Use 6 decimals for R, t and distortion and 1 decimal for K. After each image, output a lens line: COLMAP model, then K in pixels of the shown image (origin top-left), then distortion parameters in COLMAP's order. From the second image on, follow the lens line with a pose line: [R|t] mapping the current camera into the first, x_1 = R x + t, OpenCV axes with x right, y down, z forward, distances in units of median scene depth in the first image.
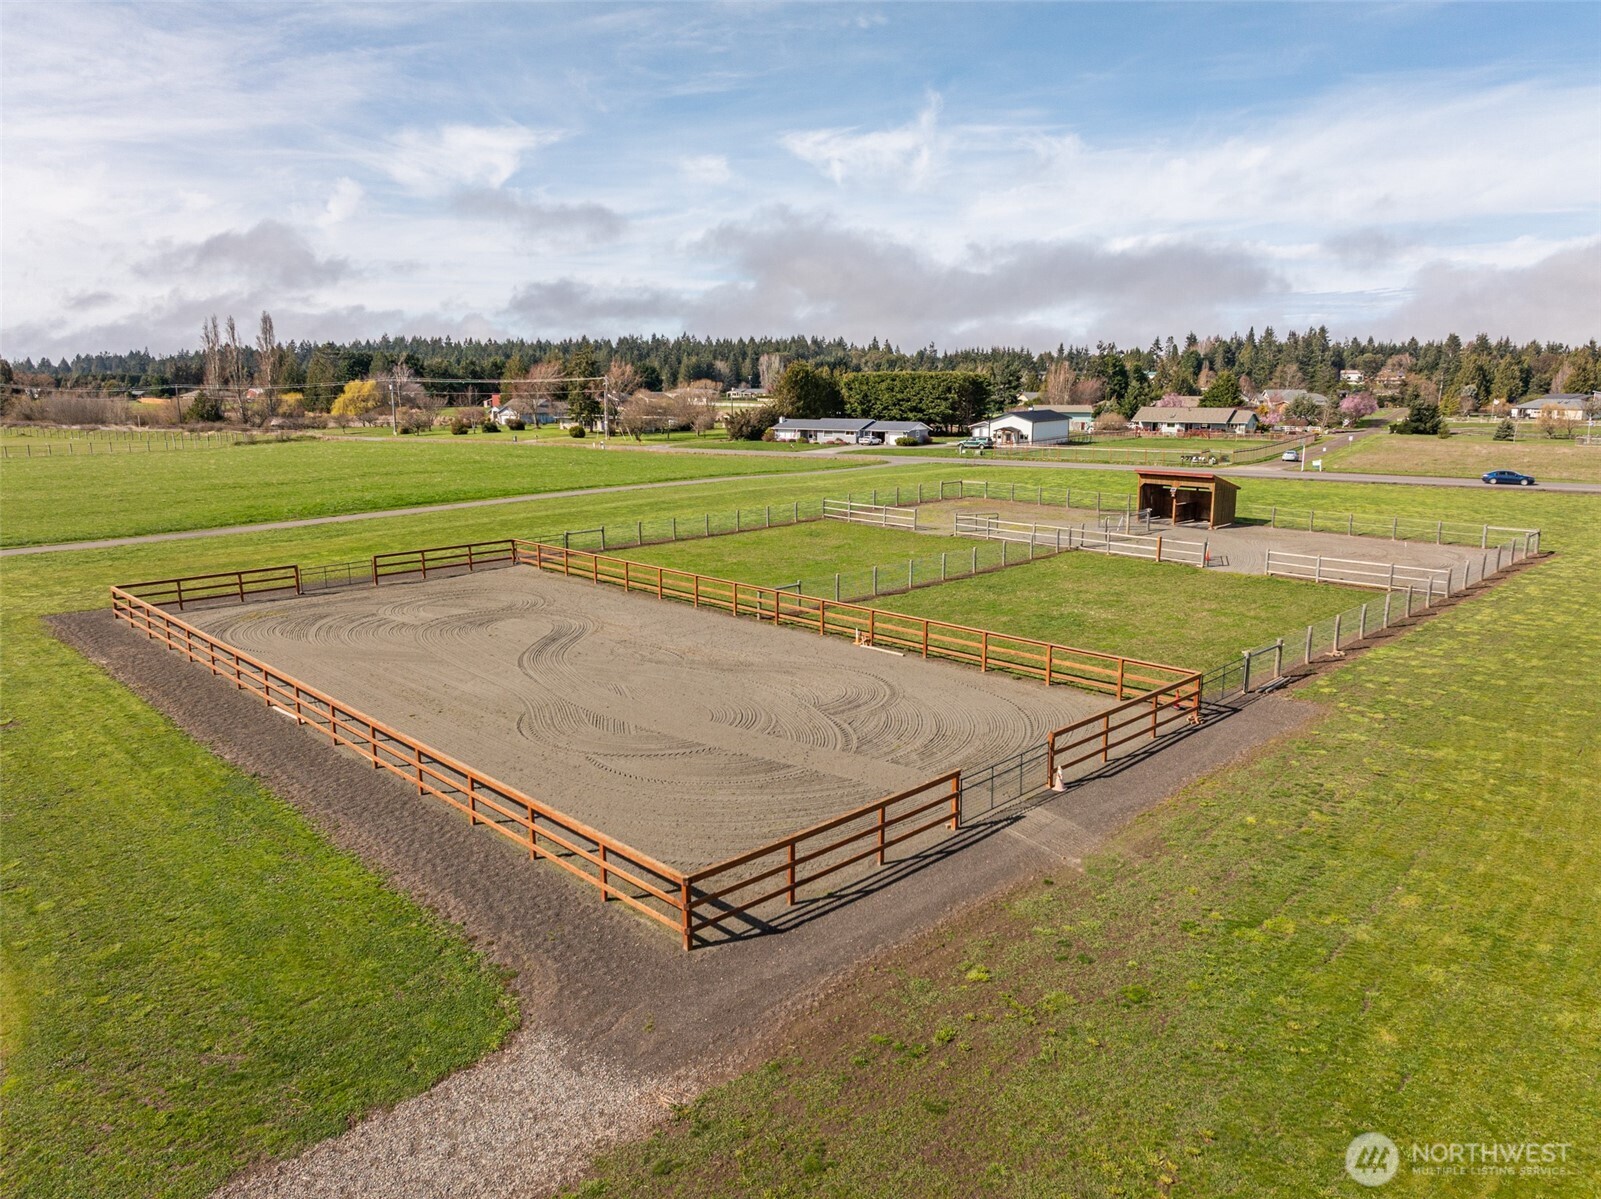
lens RADIAL K [[1121.8, 0, 787.5], [0, 1121.8, 603.5], [0, 0, 1]] dist [-0.024692, 0.014498]
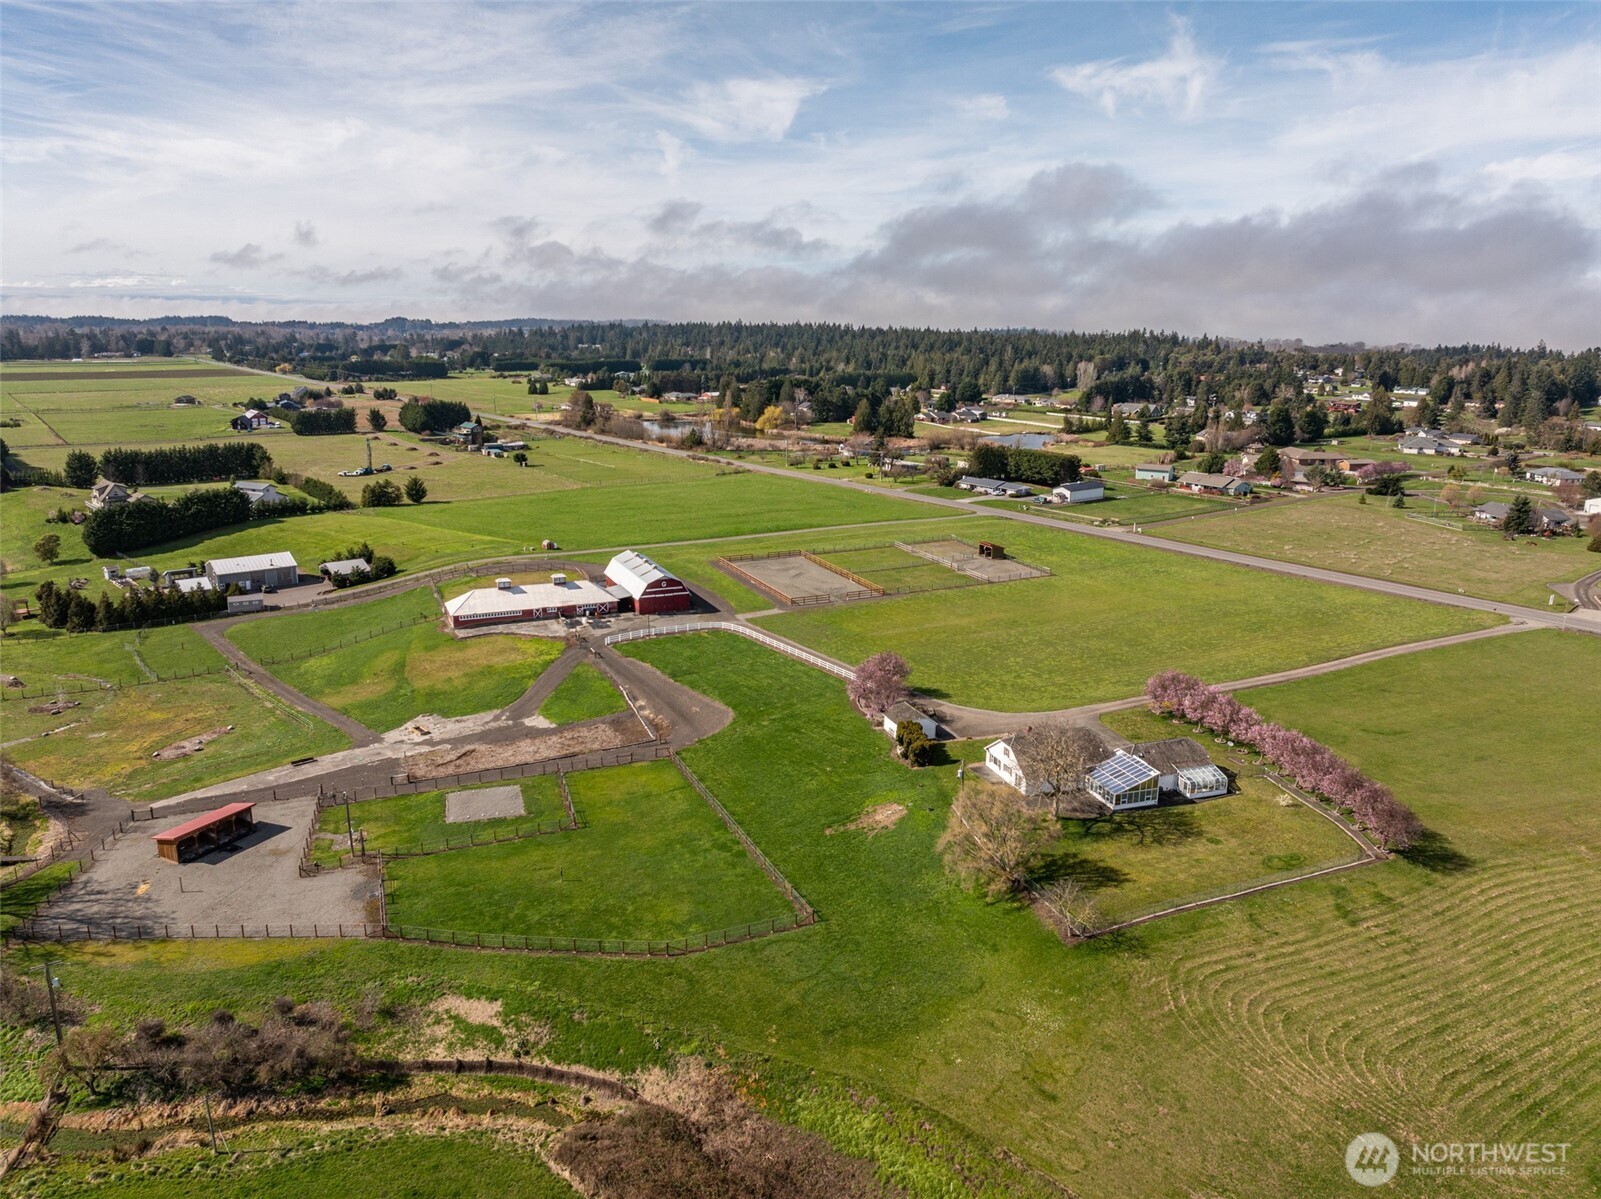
lens RADIAL K [[1121.8, 0, 787.5], [0, 1121.8, 603.5], [0, 0, 1]] dist [-0.024692, 0.014498]
pose [[0.938911, 0.099565, -0.329443, 0.402899], [-0.081452, 0.994330, 0.068369, -0.050284], [0.334382, -0.037358, 0.941697, -1.076974]]
